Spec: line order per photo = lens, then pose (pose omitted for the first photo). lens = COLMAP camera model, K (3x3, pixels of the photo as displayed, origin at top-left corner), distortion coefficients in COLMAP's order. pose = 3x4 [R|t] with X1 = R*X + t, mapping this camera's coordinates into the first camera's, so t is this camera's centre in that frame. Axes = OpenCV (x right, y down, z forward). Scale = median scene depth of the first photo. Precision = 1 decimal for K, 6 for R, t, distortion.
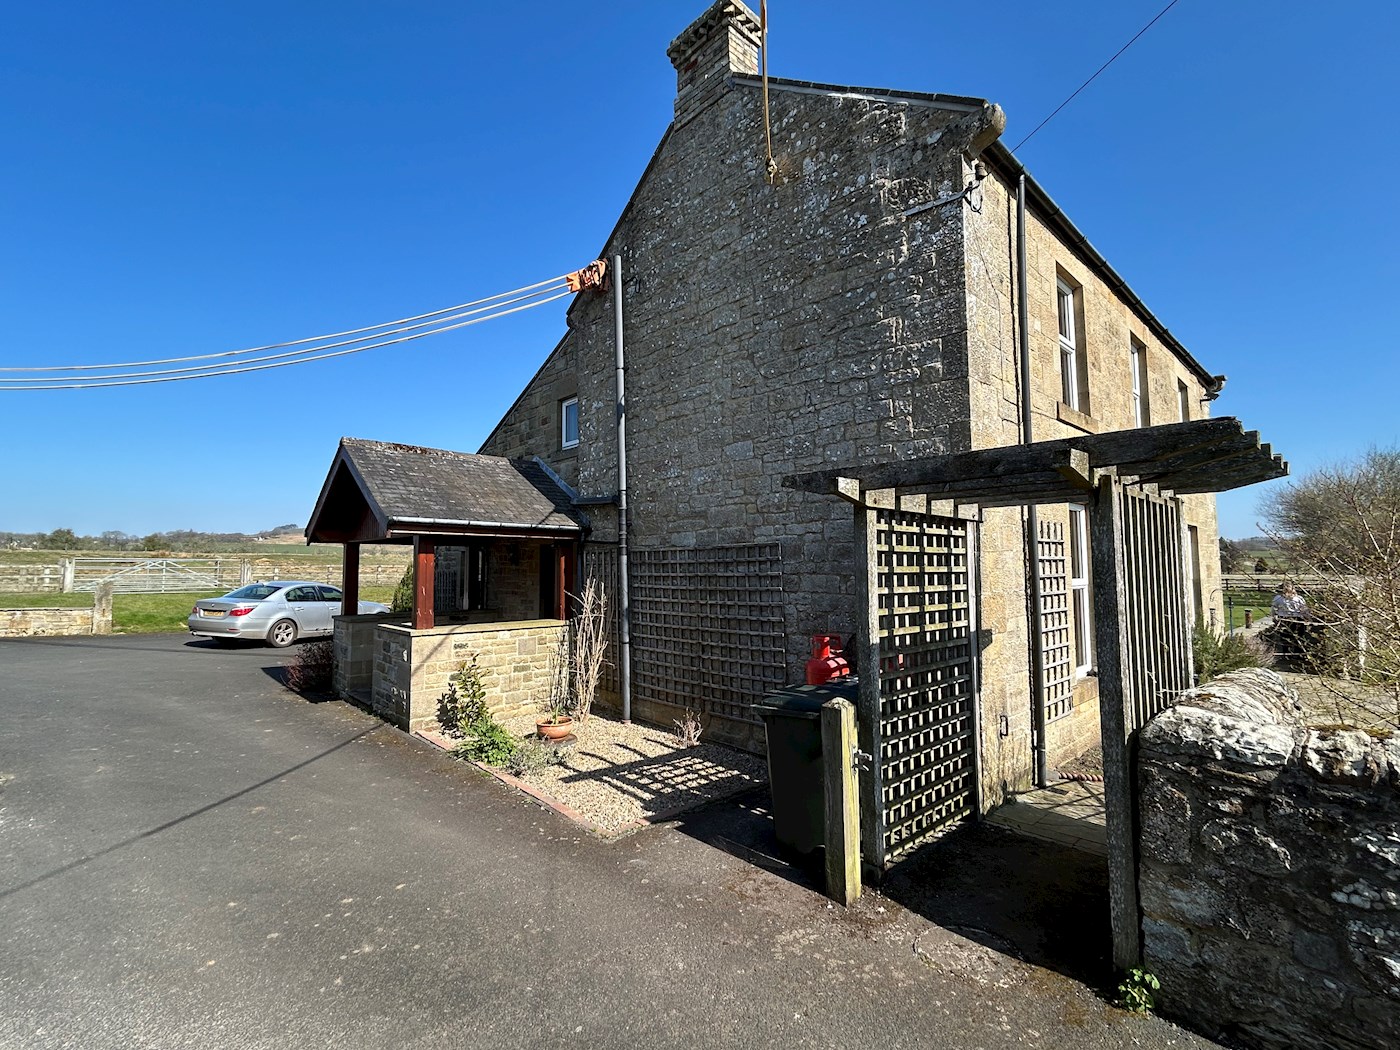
lens RADIAL K [[640.6, 0, 700.7], [0, 640.6, 524.5], [0, 0, 1]] dist [-0.000336, 0.000538]
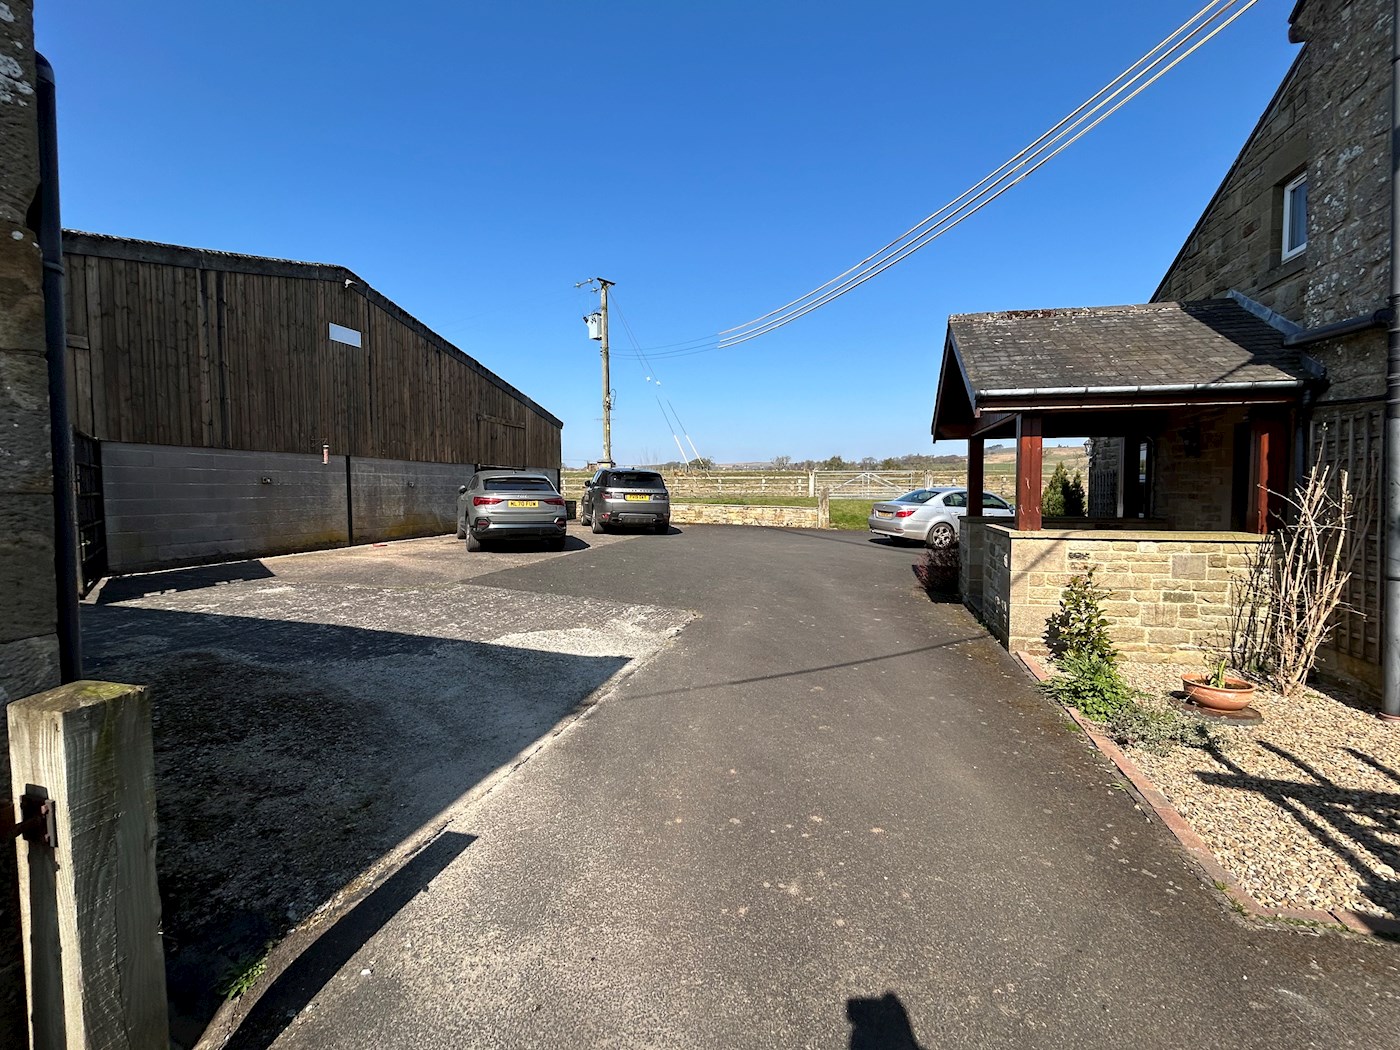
lens RADIAL K [[640.6, 0, 695.1], [0, 640.6, 525.2], [0, 0, 1]] dist [-0.000336, 0.000538]
pose [[0.531752, 0.050235, -0.845409, 0.027087], [0.058478, 0.993679, 0.095827, 0.054262], [0.844879, -0.100394, 0.525453, 0.219885]]
